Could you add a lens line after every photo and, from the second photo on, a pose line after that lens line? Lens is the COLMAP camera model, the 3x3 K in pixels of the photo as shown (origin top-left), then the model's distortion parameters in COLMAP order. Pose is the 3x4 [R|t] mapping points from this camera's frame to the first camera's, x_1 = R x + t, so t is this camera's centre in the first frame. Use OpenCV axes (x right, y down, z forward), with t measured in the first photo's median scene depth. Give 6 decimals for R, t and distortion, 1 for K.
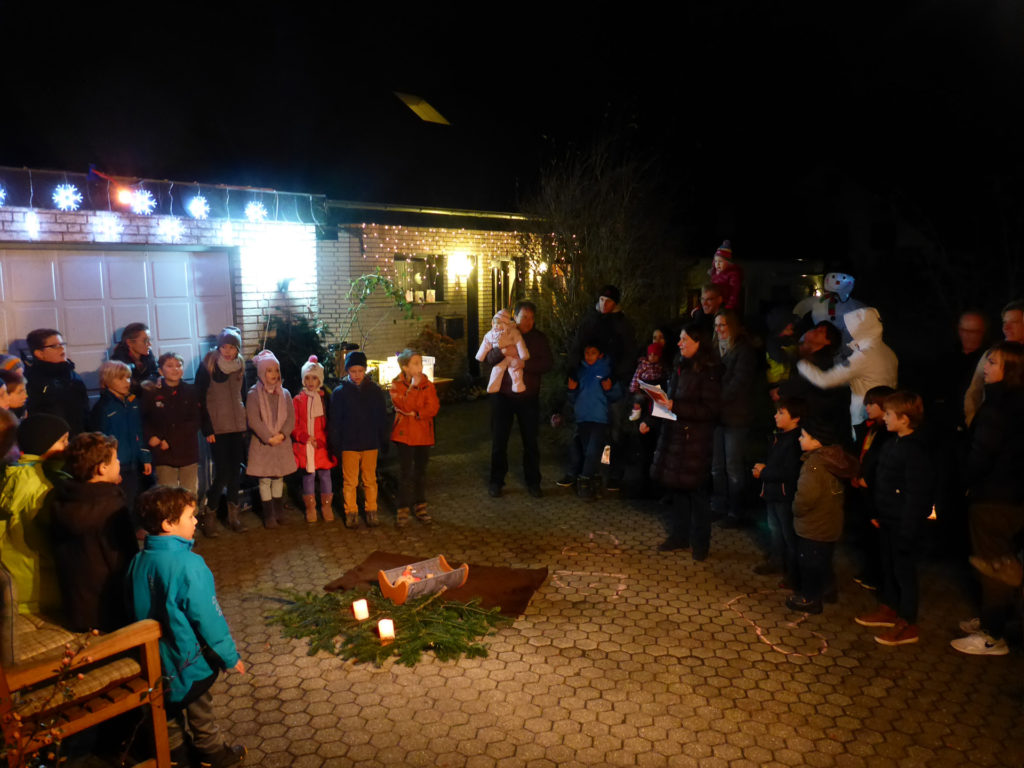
lens RADIAL K [[855.6, 0, 513.0], [0, 855.6, 386.4], [0, 0, 1]] dist [-0.023855, -0.002513]
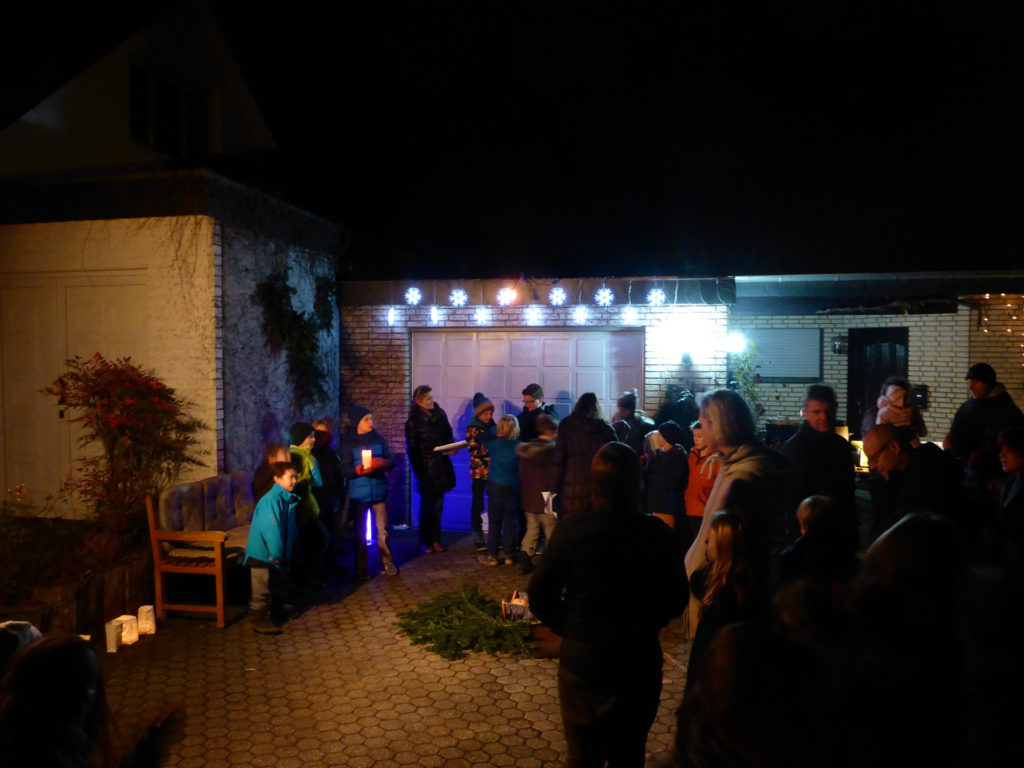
lens RADIAL K [[855.6, 0, 513.5], [0, 855.6, 382.1], [0, 0, 1]] dist [-0.023855, -0.002513]
pose [[0.445470, 0.040810, -0.894366, 0.739065], [-0.120961, 0.992545, -0.014959, -0.049559], [0.887088, 0.114847, 0.447085, 0.330468]]
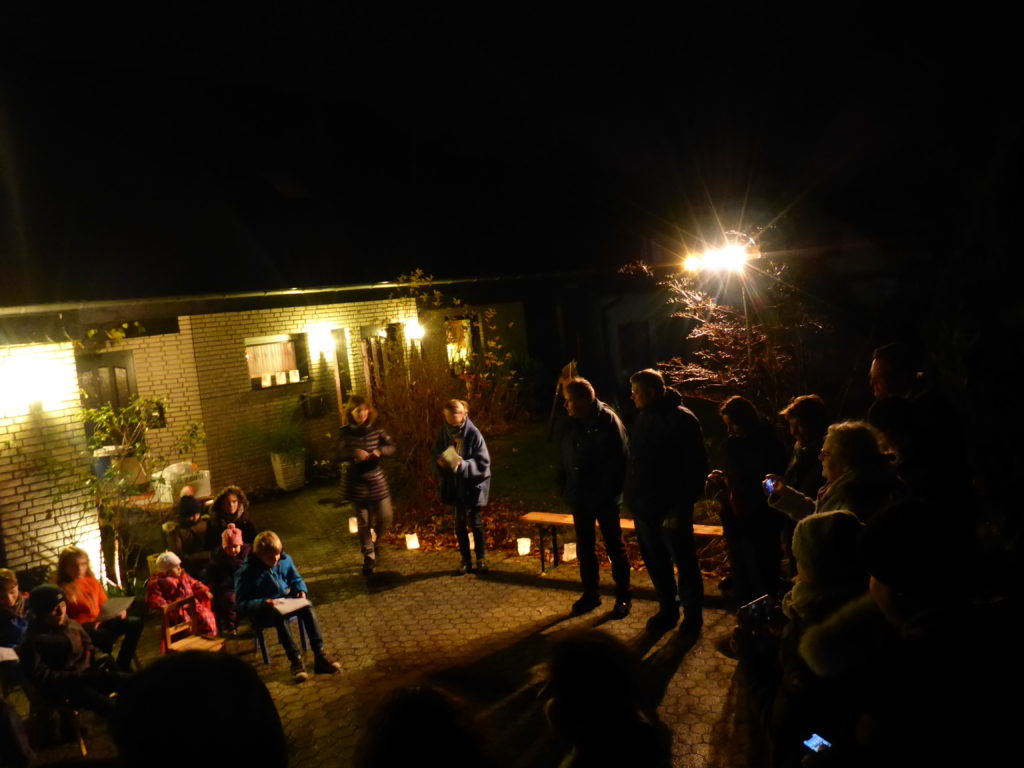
lens RADIAL K [[855.6, 0, 511.7], [0, 855.6, 386.2], [0, 0, 1]] dist [-0.023855, -0.002513]
pose [[0.995166, -0.098192, 0.001450, 0.316806], [0.098159, 0.994176, -0.044495, -0.051189], [0.002928, 0.044422, 0.999009, 0.023941]]
